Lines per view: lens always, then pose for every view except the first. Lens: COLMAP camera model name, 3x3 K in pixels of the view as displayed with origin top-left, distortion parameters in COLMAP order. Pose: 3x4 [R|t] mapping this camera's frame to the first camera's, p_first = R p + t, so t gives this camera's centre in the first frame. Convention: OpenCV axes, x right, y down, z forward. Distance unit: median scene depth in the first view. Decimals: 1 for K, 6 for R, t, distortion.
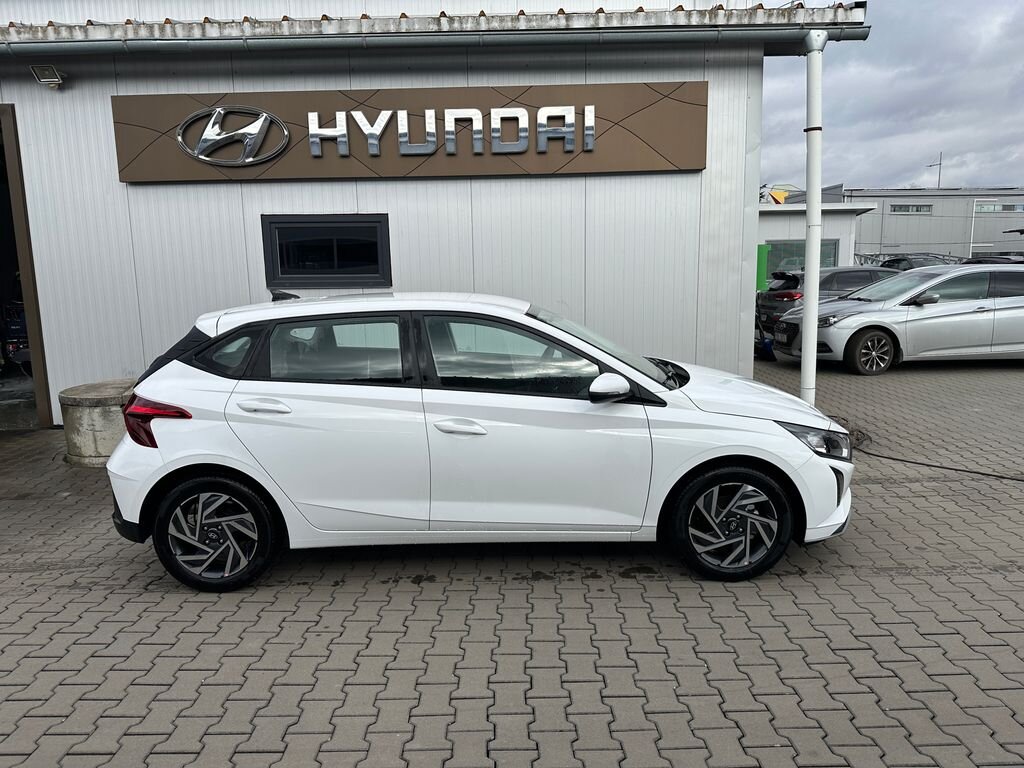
lens RADIAL K [[716.6, 0, 508.9], [0, 716.6, 386.5], [0, 0, 1]] dist [0.035070, -0.048883]
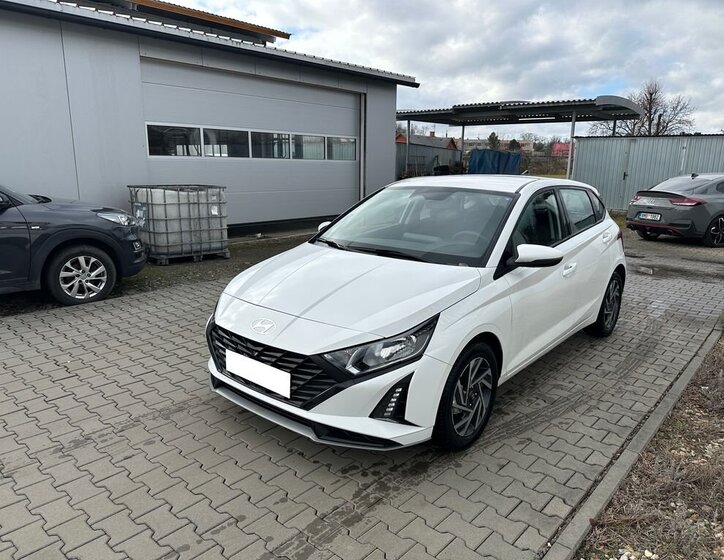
lens RADIAL K [[524.2, 0, 363.3], [0, 524.2, 280.2], [0, 0, 1]] dist [0.013032, -0.021757]
pose [[-0.655682, 0.178141, -0.733721, 0.934701], [-0.124344, 0.933023, 0.337648, -0.290526], [0.744728, 0.312624, -0.589616, 1.695840]]
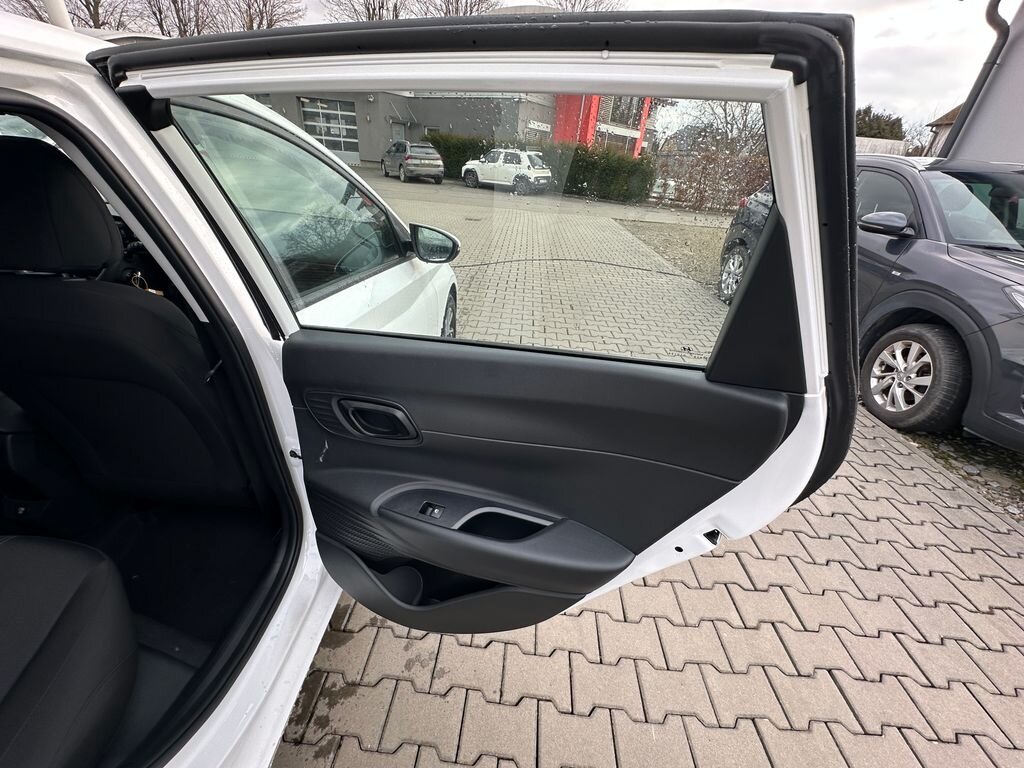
lens RADIAL K [[408.8, 0, 511.1], [0, 408.8, 384.5], [0, 0, 1]] dist [-0.002149, 0.000101]
pose [[0.032243, -0.463896, 0.885303, -0.324900], [0.084583, 0.883852, 0.460055, -0.056312], [-0.995895, 0.060048, 0.067735, 0.817387]]
